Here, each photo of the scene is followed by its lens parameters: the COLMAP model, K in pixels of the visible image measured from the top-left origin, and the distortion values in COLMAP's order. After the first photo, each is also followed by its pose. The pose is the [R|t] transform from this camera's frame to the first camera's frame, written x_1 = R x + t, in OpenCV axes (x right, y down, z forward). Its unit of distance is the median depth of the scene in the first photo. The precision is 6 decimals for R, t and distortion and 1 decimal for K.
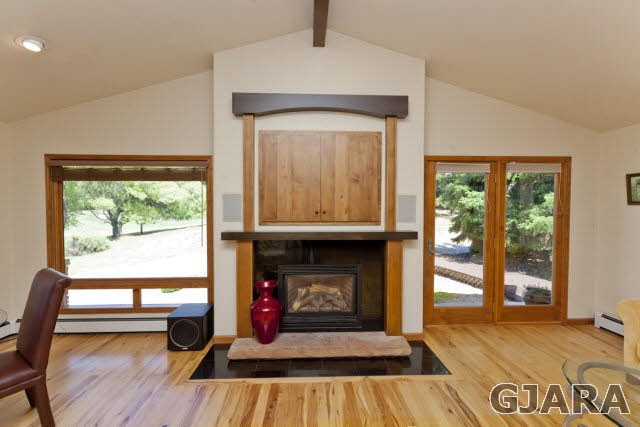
lens RADIAL K [[287.7, 0, 319.4], [0, 287.7, 214.1], [0, 0, 1]] dist [-0.001906, -0.001764]
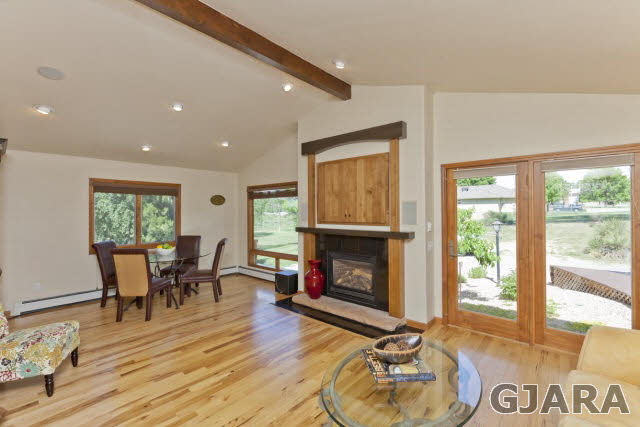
lens RADIAL K [[287.7, 0, 320.3], [0, 287.7, 214.9], [0, 0, 1]] dist [-0.001906, -0.001764]
pose [[0.716967, 0.003801, -0.697097, 0.881572], [-0.013451, 0.999874, -0.008382, 0.003017], [0.696977, 0.015386, 0.716928, -0.101753]]
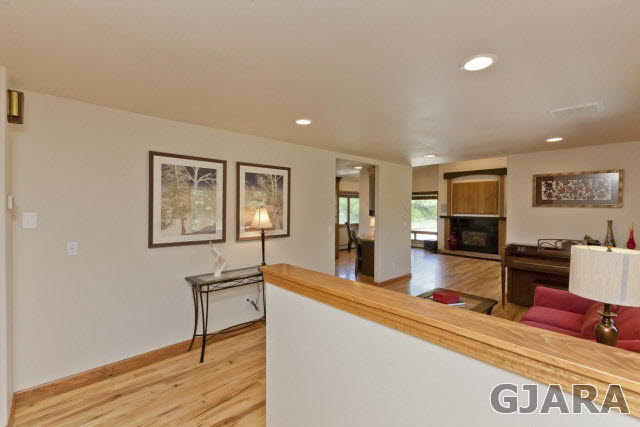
lens RADIAL K [[287.7, 0, 318.1], [0, 287.7, 207.8], [0, 0, 1]] dist [-0.001906, -0.001764]
pose [[0.662217, 0.010550, -0.749238, 1.139817], [-0.017759, 0.999841, -0.001618, 0.005795], [0.749102, 0.014378, 0.662299, -2.110744]]
